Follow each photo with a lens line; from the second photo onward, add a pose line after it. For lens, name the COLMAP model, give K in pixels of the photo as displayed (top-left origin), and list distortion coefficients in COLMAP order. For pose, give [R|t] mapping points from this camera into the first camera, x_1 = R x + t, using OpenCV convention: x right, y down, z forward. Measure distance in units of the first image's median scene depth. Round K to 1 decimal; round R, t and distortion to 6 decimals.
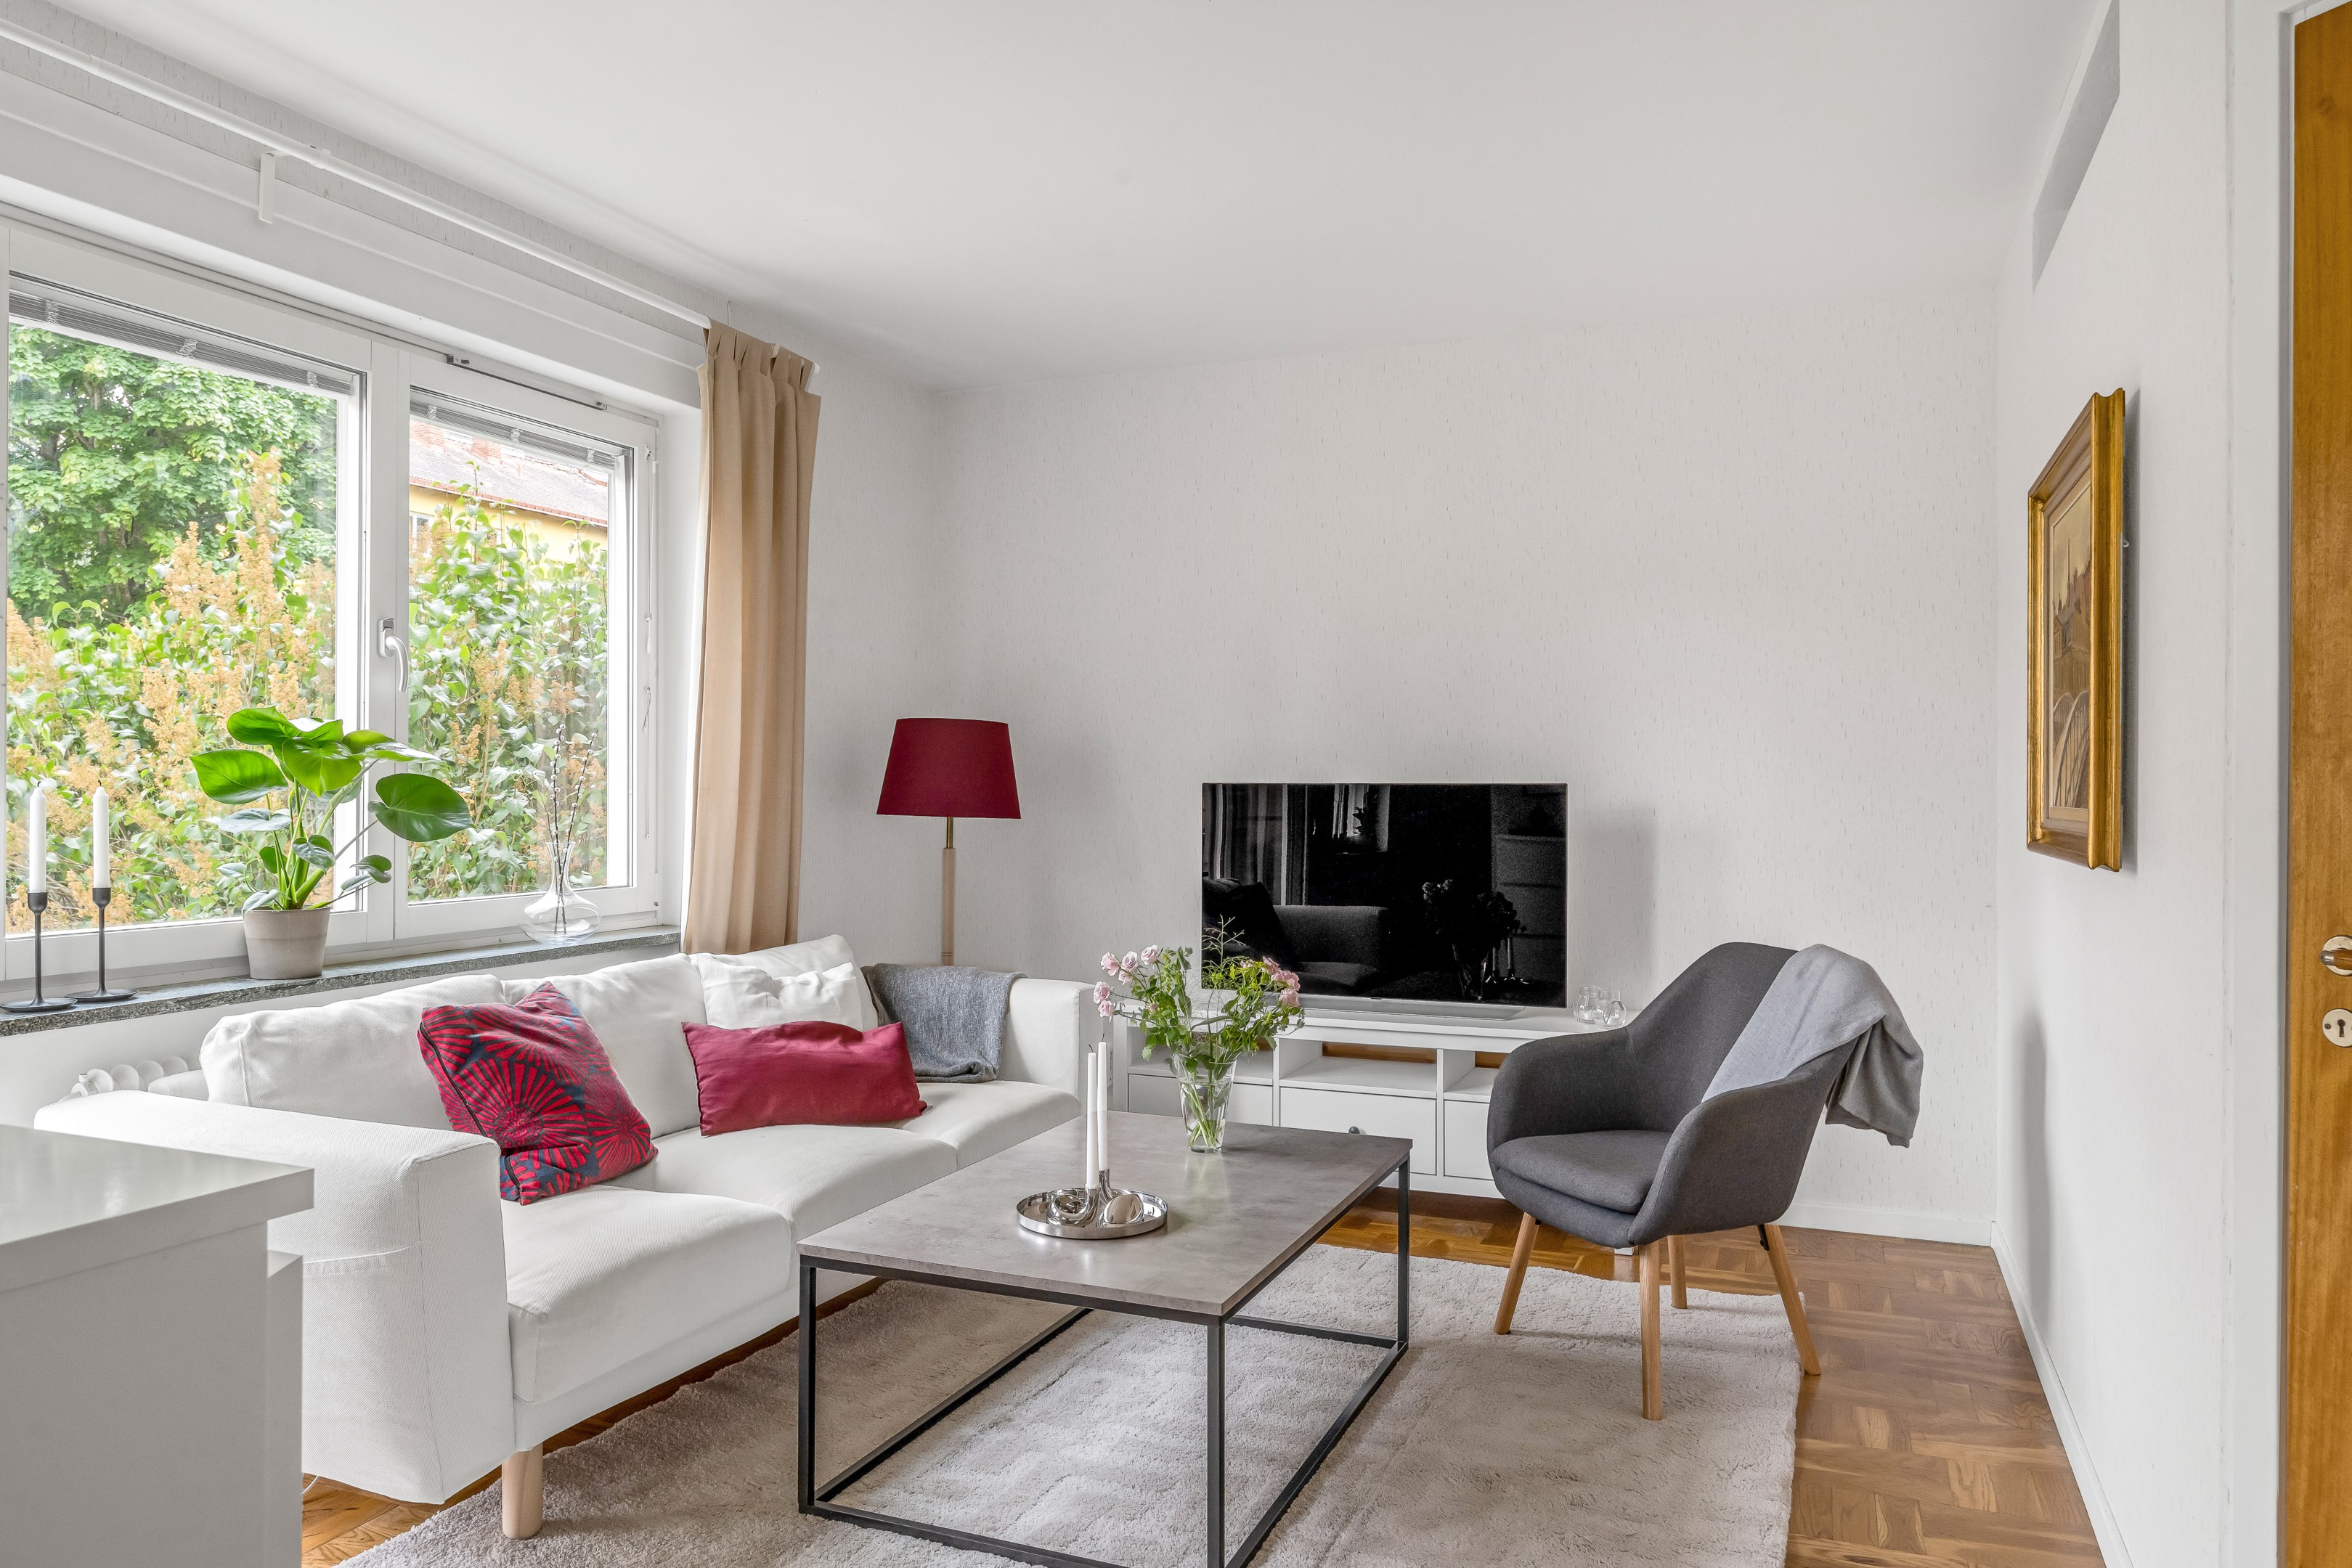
lens RADIAL K [[1556.0, 0, 1173.4], [0, 1556.0, 781.1], [0, 0, 1]] dist [-0.005315, 0.002199]
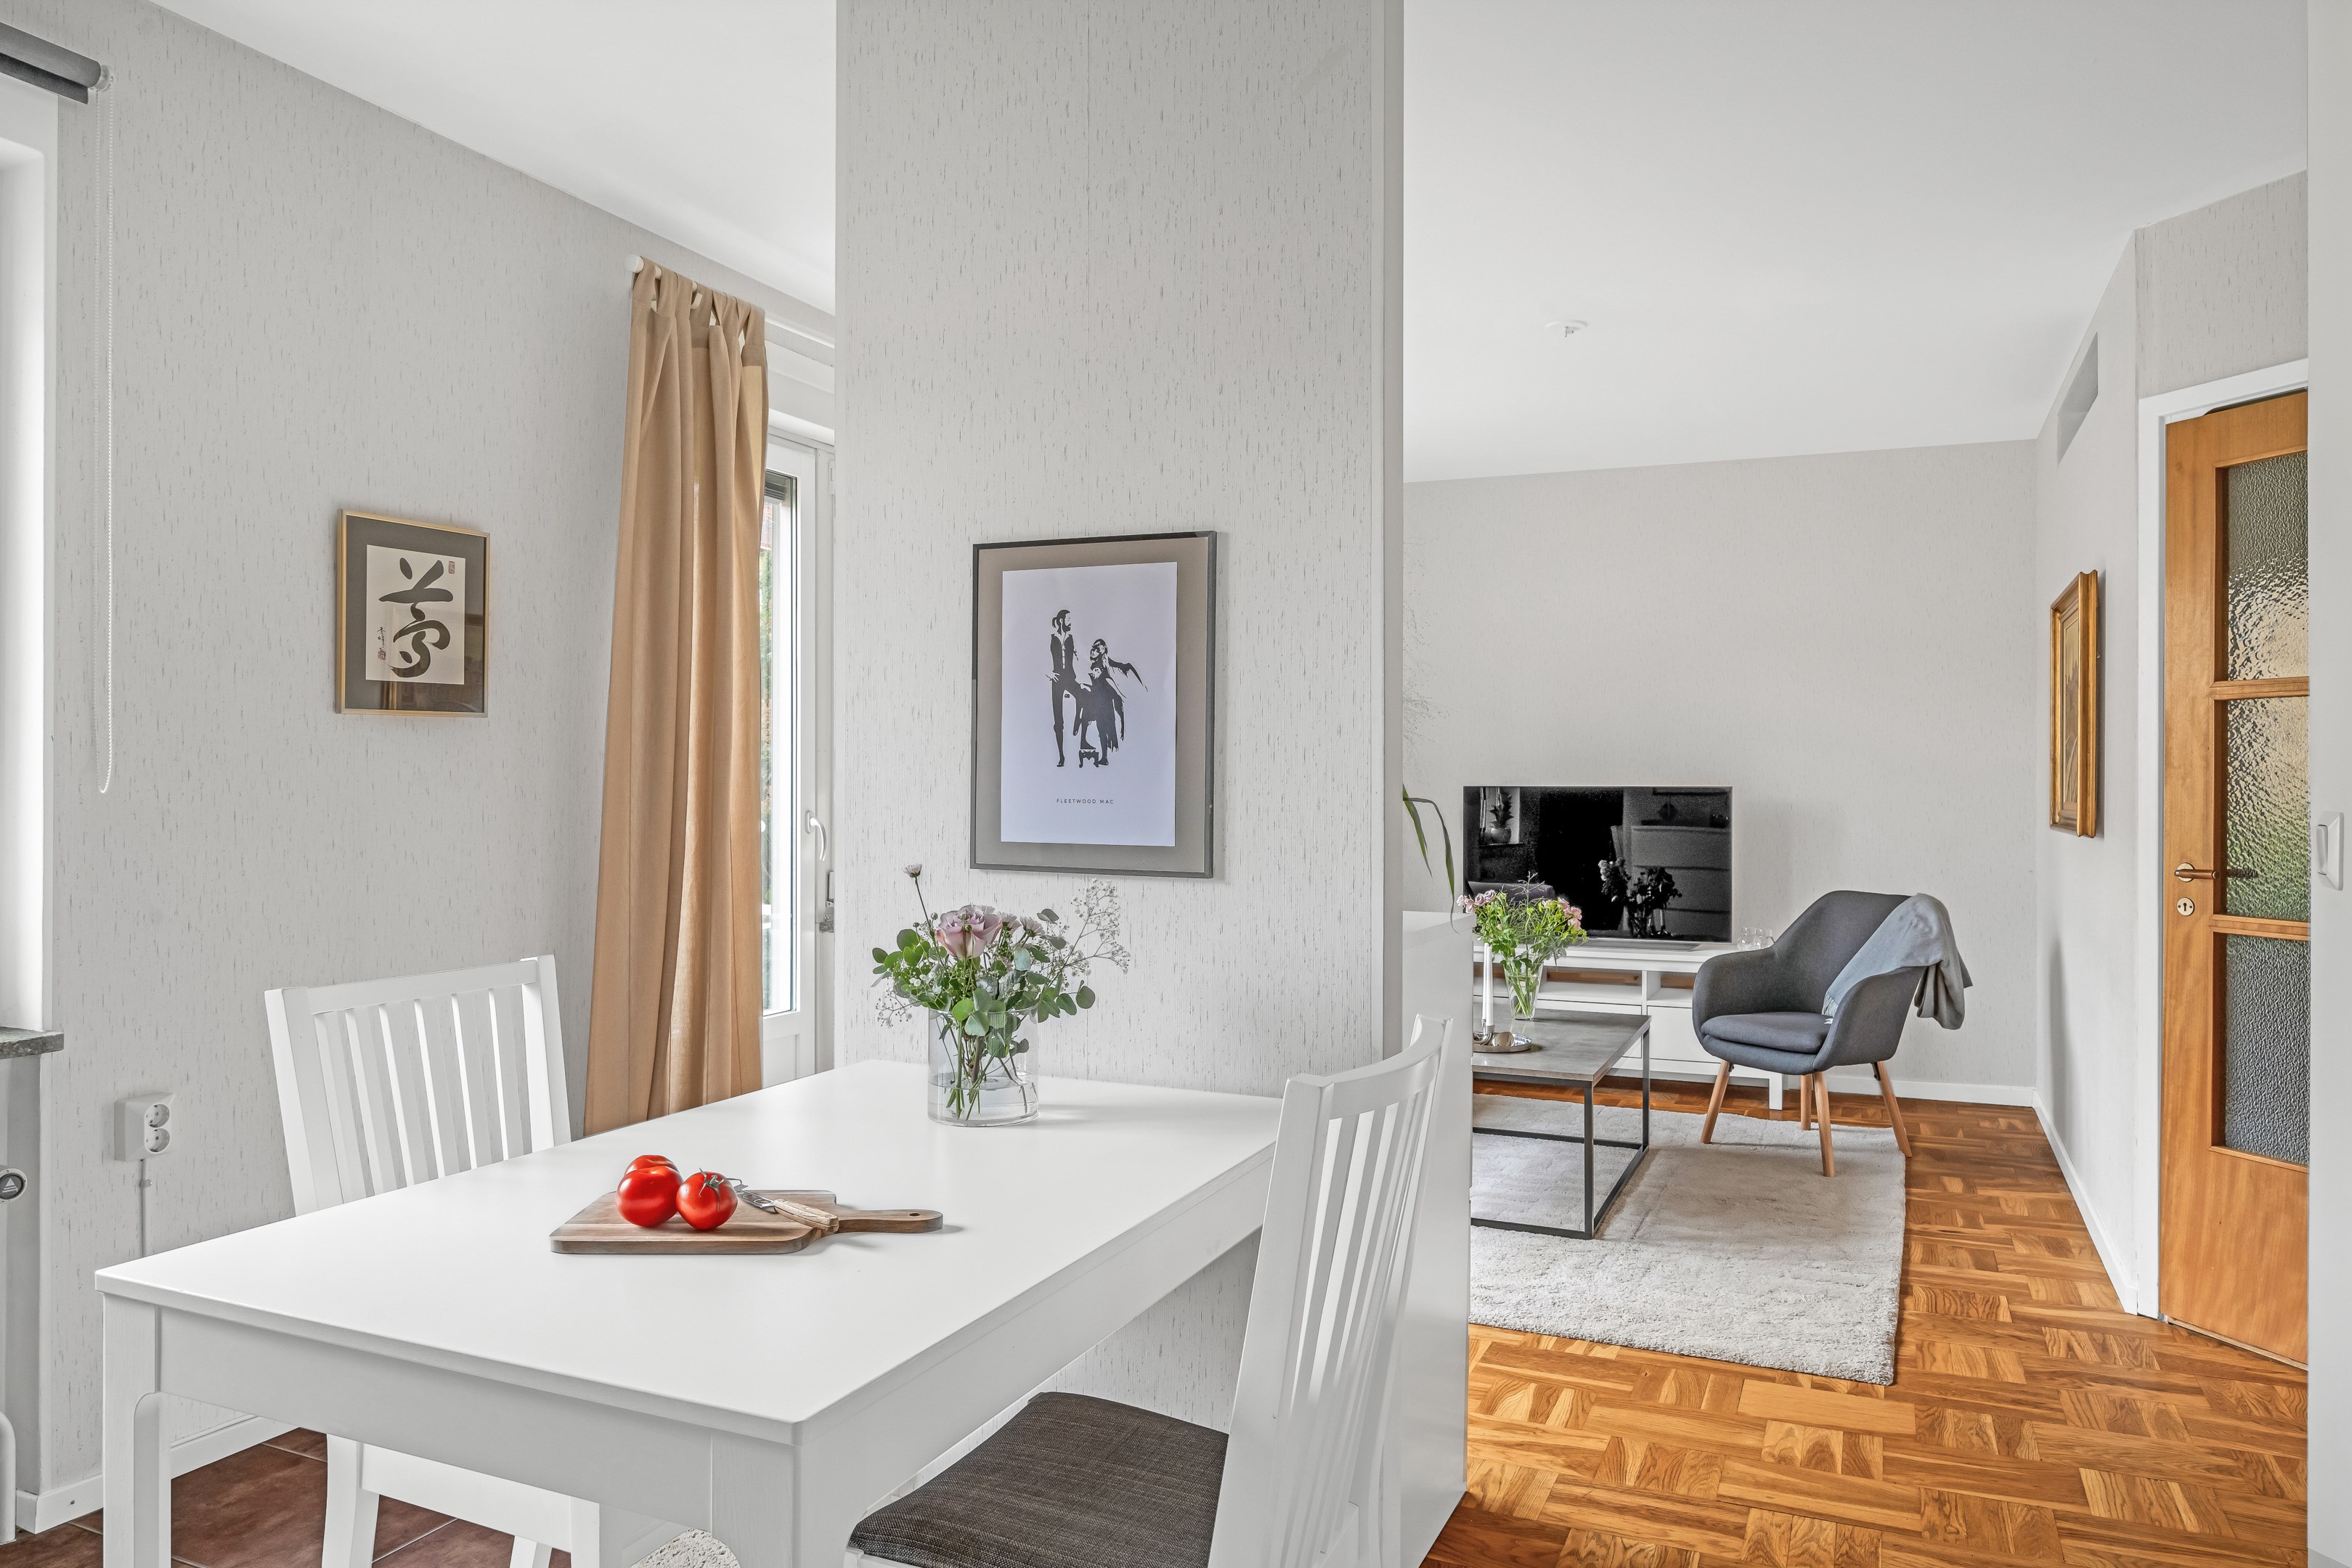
lens RADIAL K [[1564.7, 0, 1172.4], [0, 1564.7, 784.4], [0, 0, 1]] dist [-0.005058, 0.004340]
pose [[0.999522, -0.001895, -0.030850, -0.281182], [0.002004, 0.999992, 0.003509, -0.008490], [0.030843, -0.003569, 0.999518, -0.588271]]
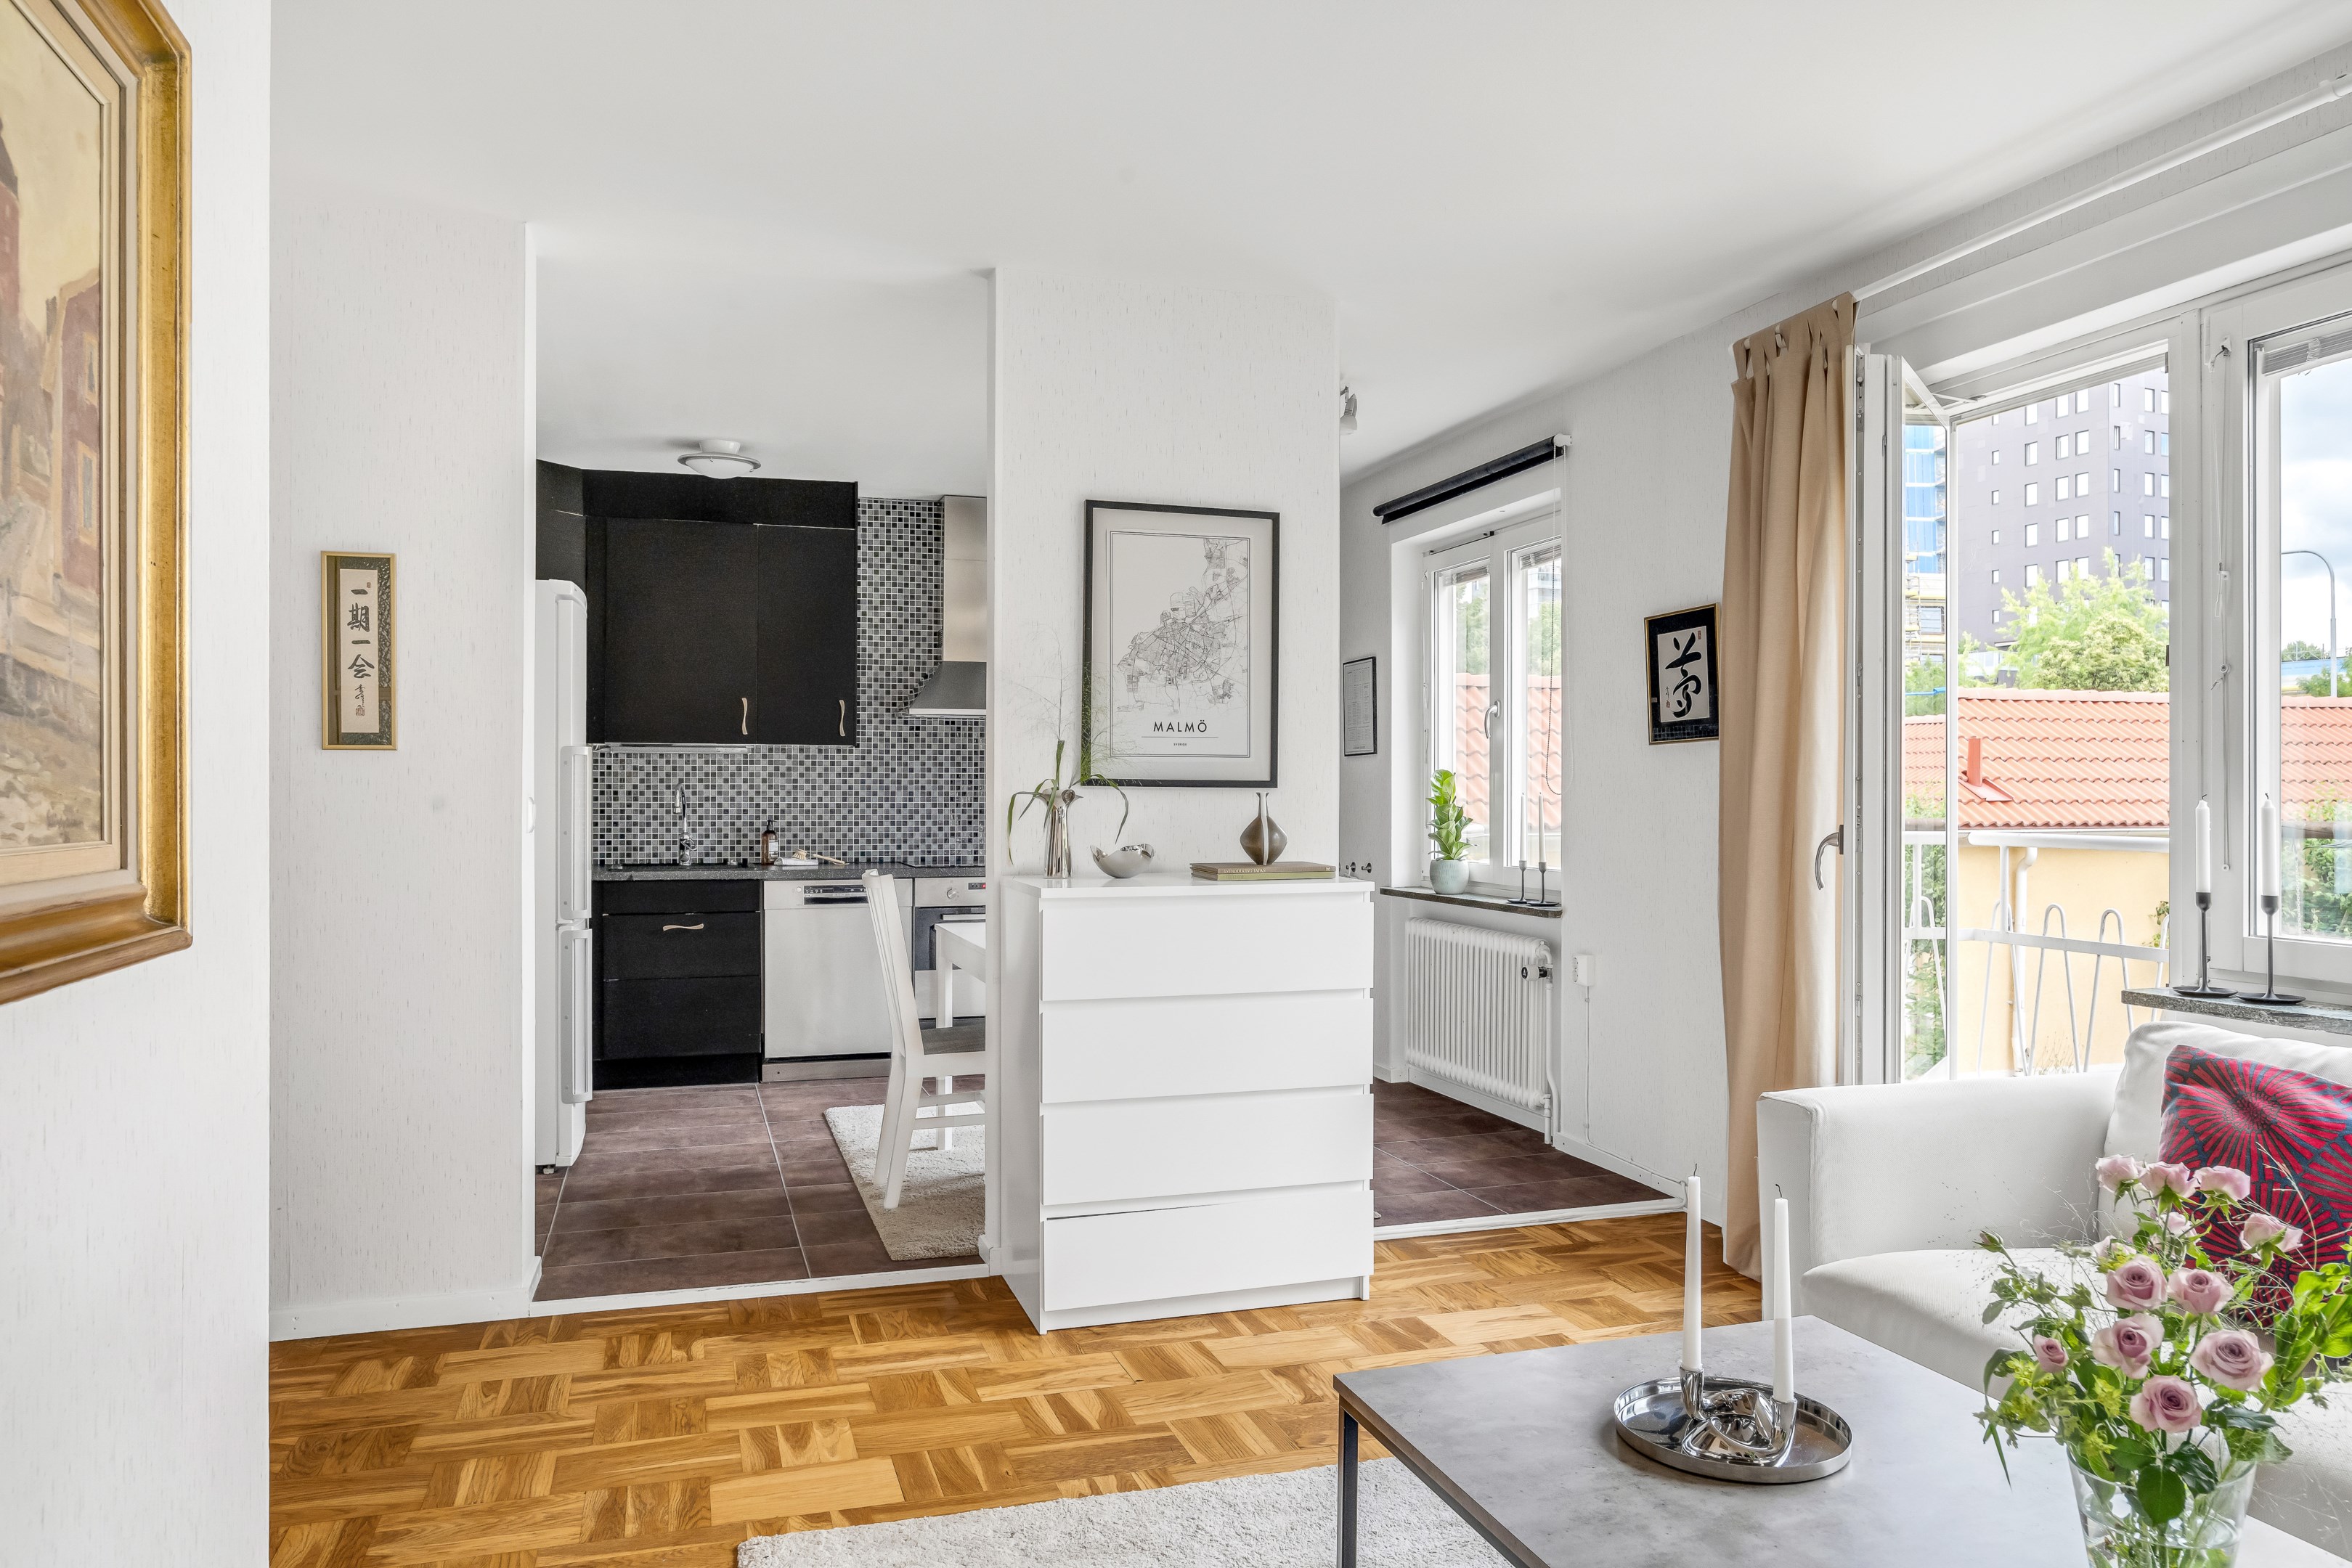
lens RADIAL K [[1564.7, 0, 1193.2], [0, 1564.7, 791.8], [0, 0, 1]] dist [-0.005058, 0.004340]
pose [[-0.753638, -0.005455, -0.657267, 0.472628], [-0.001637, 0.999978, -0.006421, 0.005190], [0.657287, -0.003763, -0.753631, 1.119174]]
